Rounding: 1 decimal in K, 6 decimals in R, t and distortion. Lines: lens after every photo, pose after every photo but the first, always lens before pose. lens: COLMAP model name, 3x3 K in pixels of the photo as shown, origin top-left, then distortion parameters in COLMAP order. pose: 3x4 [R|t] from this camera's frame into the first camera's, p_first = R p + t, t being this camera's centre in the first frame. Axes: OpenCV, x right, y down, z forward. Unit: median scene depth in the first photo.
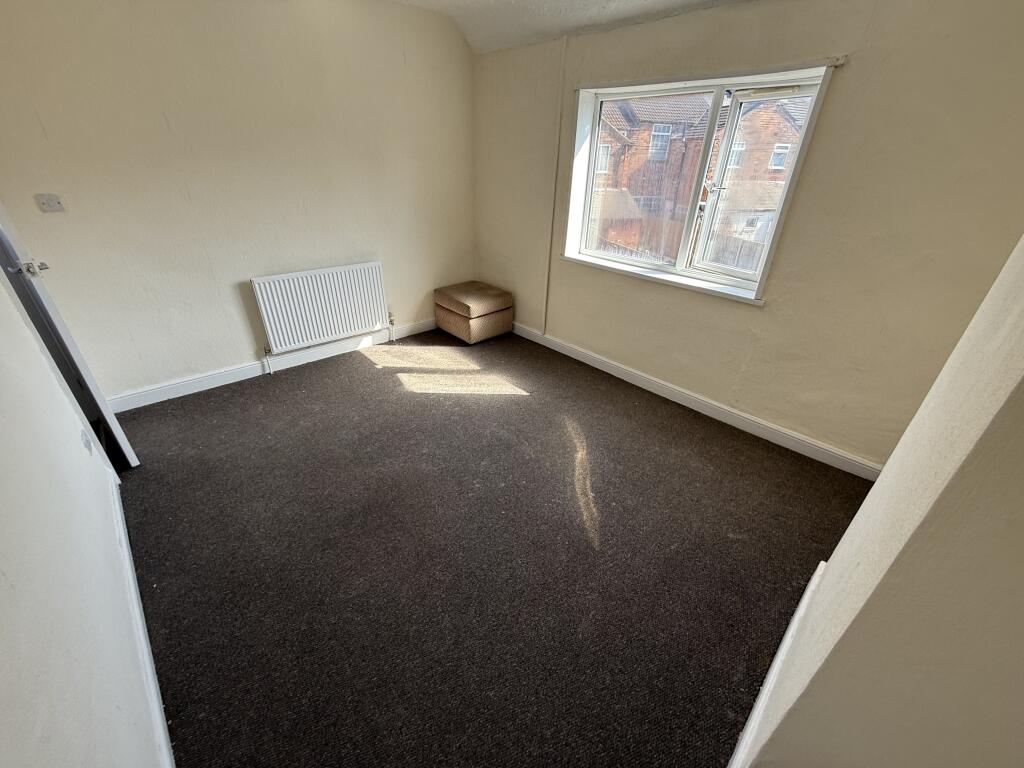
lens RADIAL K [[408.2, 0, 513.2], [0, 408.2, 381.8], [0, 0, 1]] dist [0.003095, -0.000610]
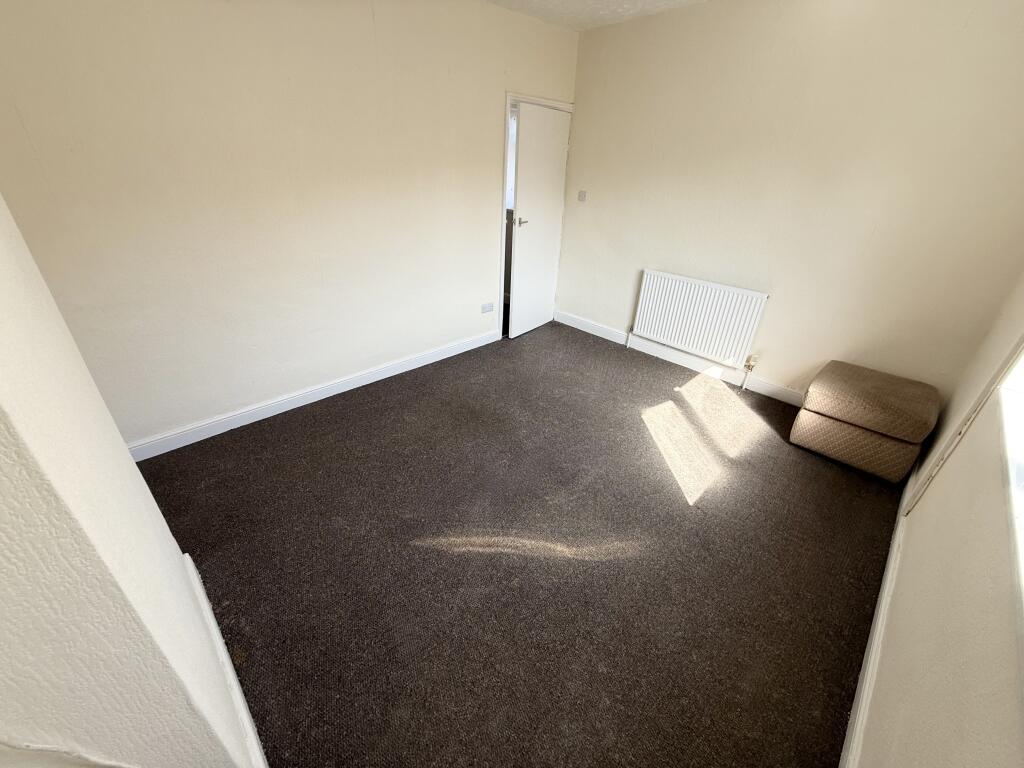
lens RADIAL K [[408.2, 0, 510.5], [0, 408.2, 386.4], [0, 0, 1]] dist [0.003095, -0.000610]
pose [[0.010128, 0.455324, -0.890268, 0.533458], [-0.503489, 0.771542, 0.388874, -0.227336], [0.863942, 0.444301, 0.237065, 0.467914]]
